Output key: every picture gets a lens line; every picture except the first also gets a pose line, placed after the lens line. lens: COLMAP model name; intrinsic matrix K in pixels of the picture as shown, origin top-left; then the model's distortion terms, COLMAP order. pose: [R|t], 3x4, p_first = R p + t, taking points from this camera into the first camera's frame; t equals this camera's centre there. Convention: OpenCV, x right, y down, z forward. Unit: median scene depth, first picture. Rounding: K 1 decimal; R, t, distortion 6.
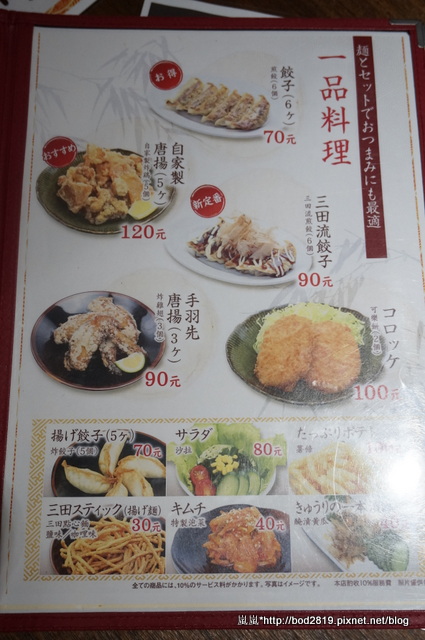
lens RADIAL K [[654.6, 0, 207.0], [0, 654.6, 318.0], [0, 0, 1]] dist [0.072193, 0.000000]
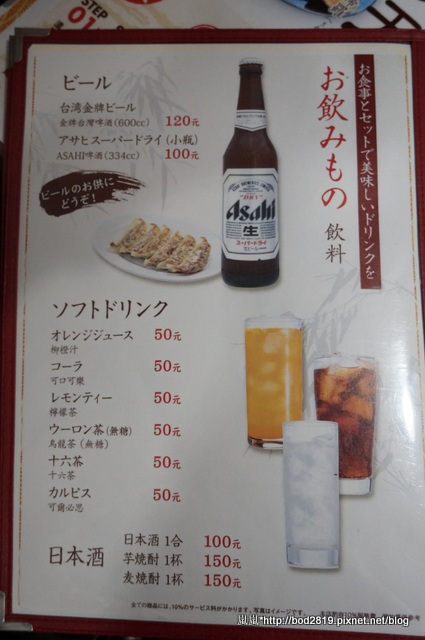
lens RADIAL K [[654.6, 0, 219.0], [0, 654.6, 319.9], [0, 0, 1]] dist [0.072193, 0.000000]
pose [[0.999056, -0.000942, -0.043426, 0.087865], [0.005149, 0.995285, 0.096855, -0.178262], [0.043130, -0.096988, 0.994351, -0.012241]]
